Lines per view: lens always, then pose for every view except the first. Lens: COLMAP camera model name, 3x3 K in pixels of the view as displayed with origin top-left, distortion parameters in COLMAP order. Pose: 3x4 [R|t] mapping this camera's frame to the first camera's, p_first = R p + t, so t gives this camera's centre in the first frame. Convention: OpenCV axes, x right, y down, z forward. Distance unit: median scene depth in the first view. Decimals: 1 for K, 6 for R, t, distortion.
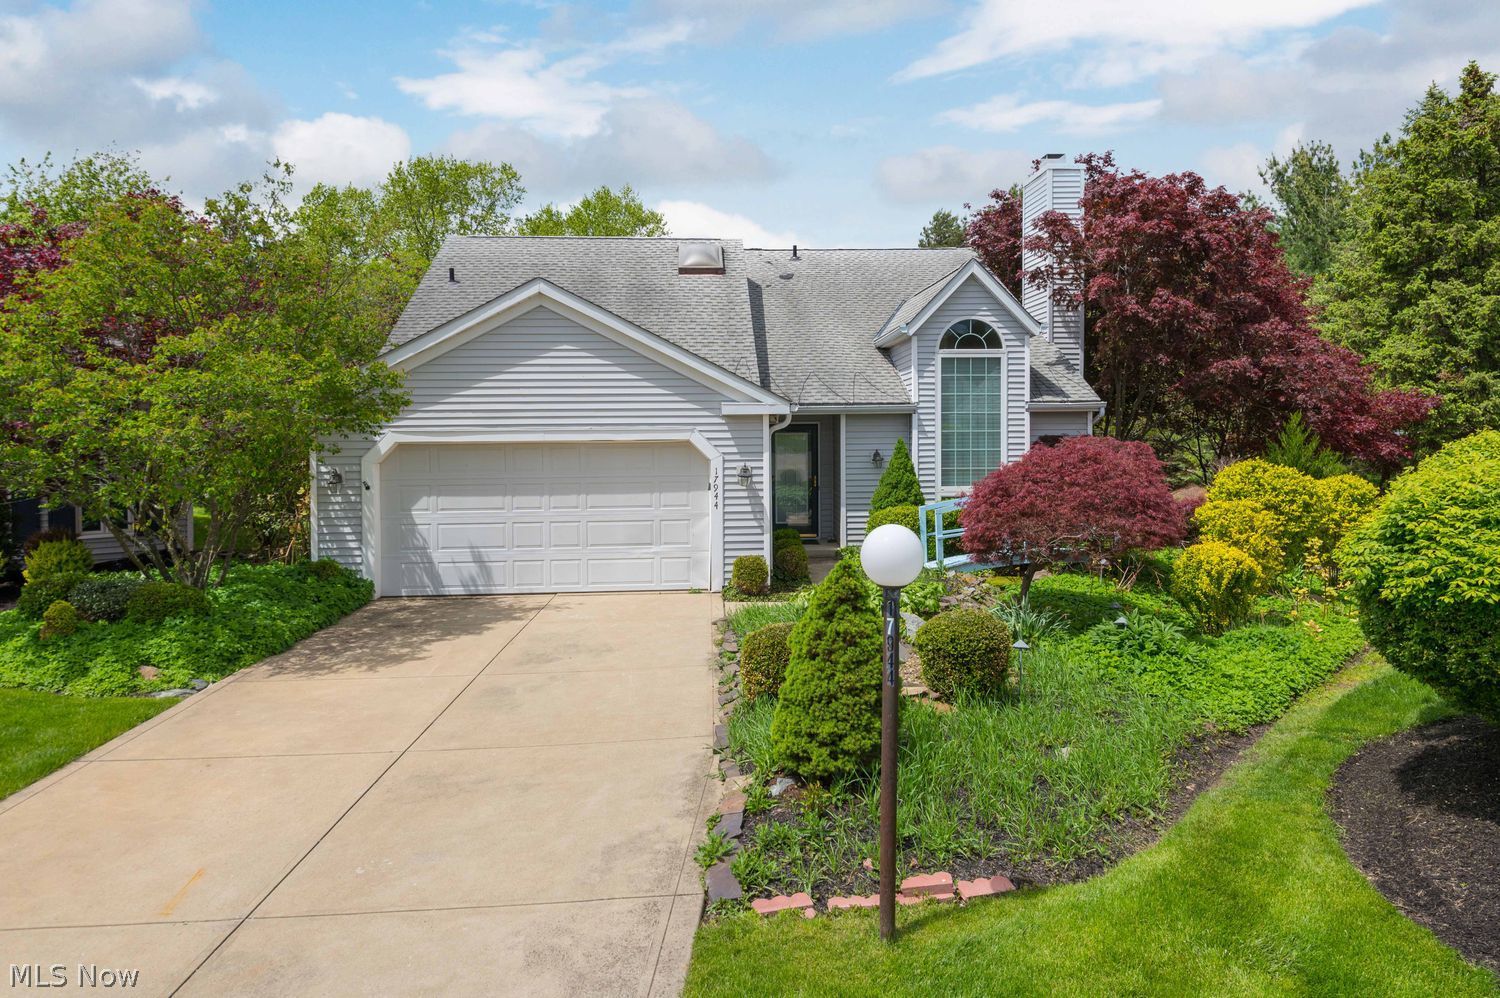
lens RADIAL K [[1038.7, 0, 750.0], [0, 1038.7, 499.0], [0, 0, 1]] dist [-0.000111, -0.000011]
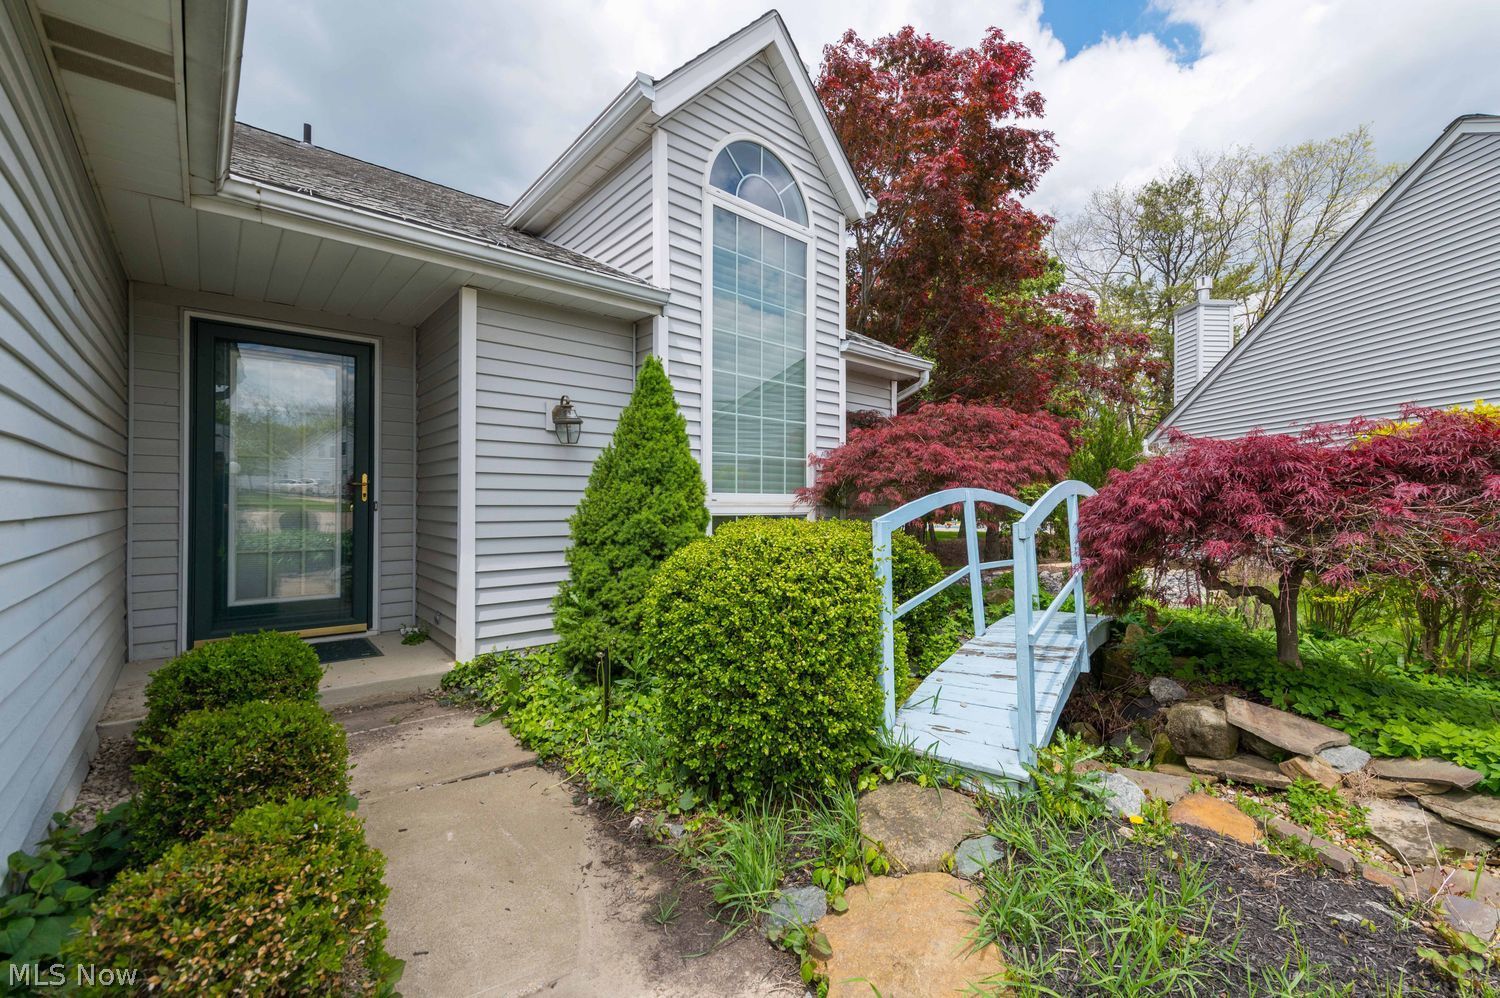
lens RADIAL K [[625.3, 0, 750.0], [0, 625.3, 499.0], [0, 0, 1]] dist [-0.000030, -0.000013]
pose [[0.777940, 0.021091, 0.627984, 0.029502], [0.034937, 0.996438, -0.076745, 0.011142], [-0.627366, 0.081643, 0.774433, 0.776925]]
